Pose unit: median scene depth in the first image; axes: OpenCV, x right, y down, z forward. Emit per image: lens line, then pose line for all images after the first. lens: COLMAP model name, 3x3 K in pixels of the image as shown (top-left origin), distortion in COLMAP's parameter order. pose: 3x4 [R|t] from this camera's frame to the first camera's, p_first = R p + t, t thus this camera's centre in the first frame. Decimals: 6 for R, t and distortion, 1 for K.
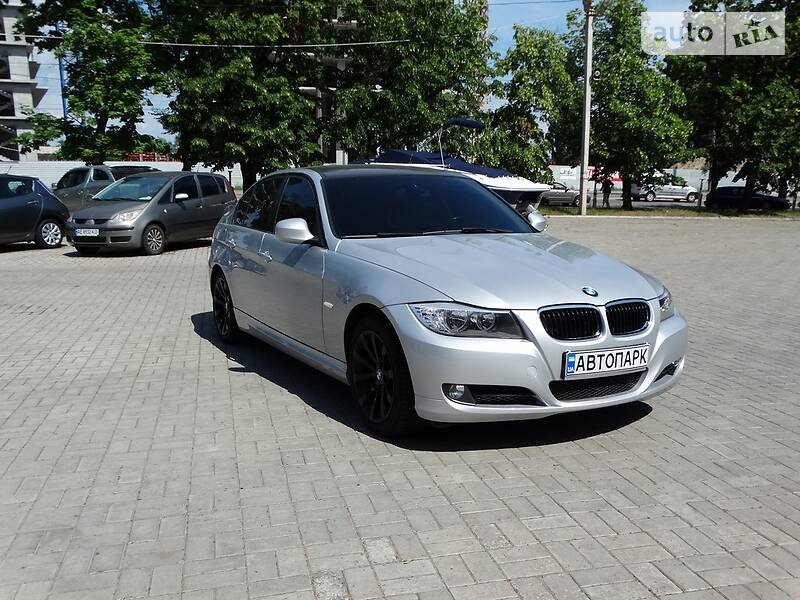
lens RADIAL K [[878.6, 0, 400.0], [0, 878.6, 300.0], [0, 0, 1]] dist [0.054029, 0.001082]
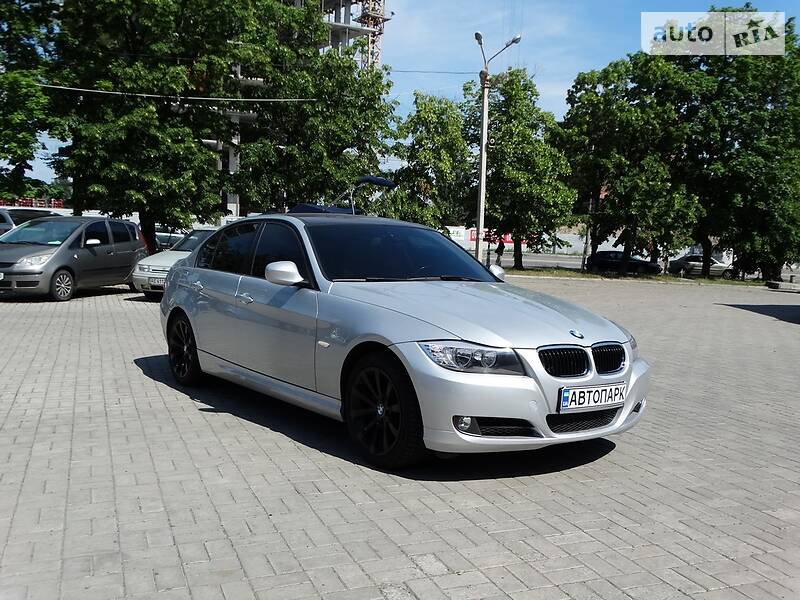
lens RADIAL K [[878.1, 0, 409.9], [0, 878.1, 290.0], [0, 0, 1]] dist [0.030079, -0.001764]
pose [[0.988276, 0.025086, 0.150600, -0.151021], [-0.013600, 0.996952, -0.076822, 0.021956], [-0.152069, 0.073873, 0.985605, -0.057752]]
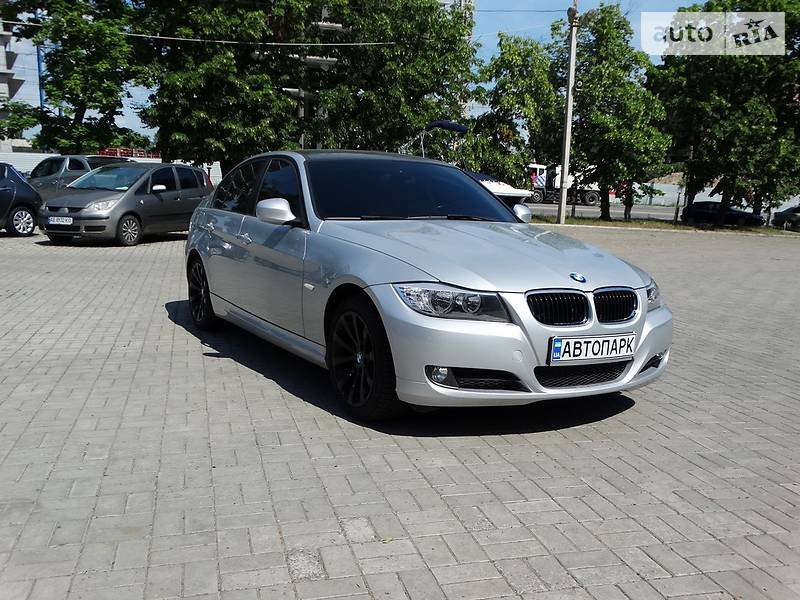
lens RADIAL K [[876.6, 0, 404.7], [0, 876.6, 300.6], [0, 0, 1]] dist [0.055293, 0.009123]
pose [[0.998963, 0.031082, 0.033255, -0.008079], [-0.030800, 0.999485, -0.008952, 0.029162], [-0.033516, 0.007918, 0.999407, 0.028445]]
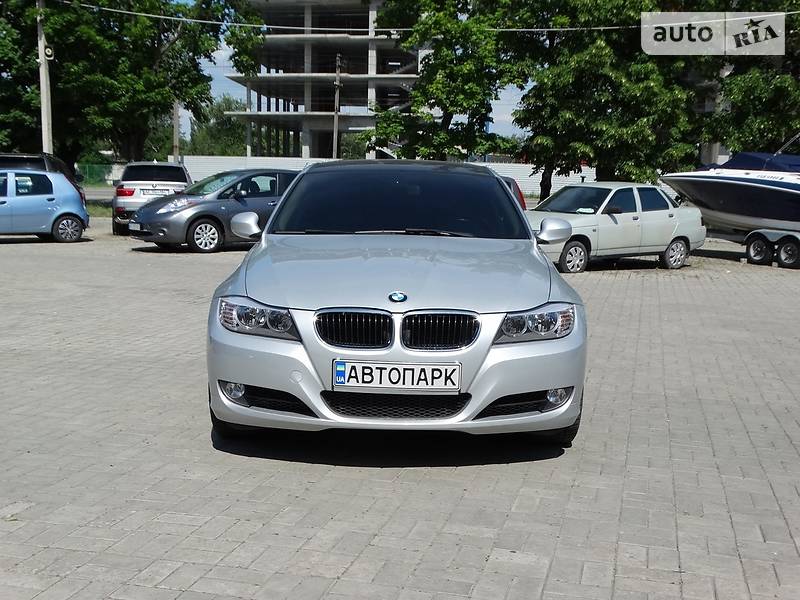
lens RADIAL K [[1085.5, 0, 400.0], [0, 1085.5, 300.0], [0, 0, 1]] dist [0.003113, 0.000444]
pose [[0.891772, 0.073984, -0.446396, 0.662700], [-0.089897, 0.995845, -0.014541, 0.008462], [0.443465, 0.053096, 0.894717, 0.034959]]
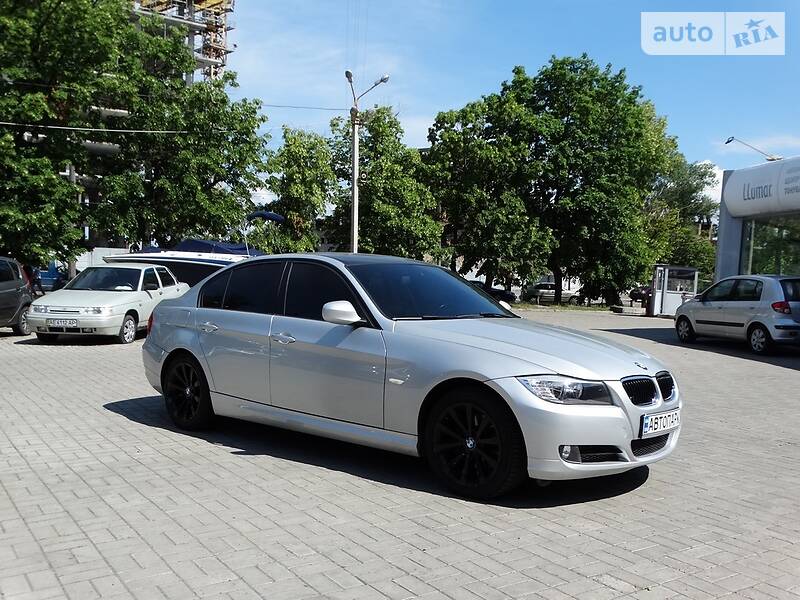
lens RADIAL K [[871.6, 0, 407.4], [0, 871.6, 281.6], [0, 0, 1]] dist [0.026314, -0.019771]
pose [[0.939509, 0.017932, 0.342054, -0.479841], [0.024123, 0.992685, -0.118297, 0.010033], [-0.341673, 0.119393, 0.932204, -0.031721]]
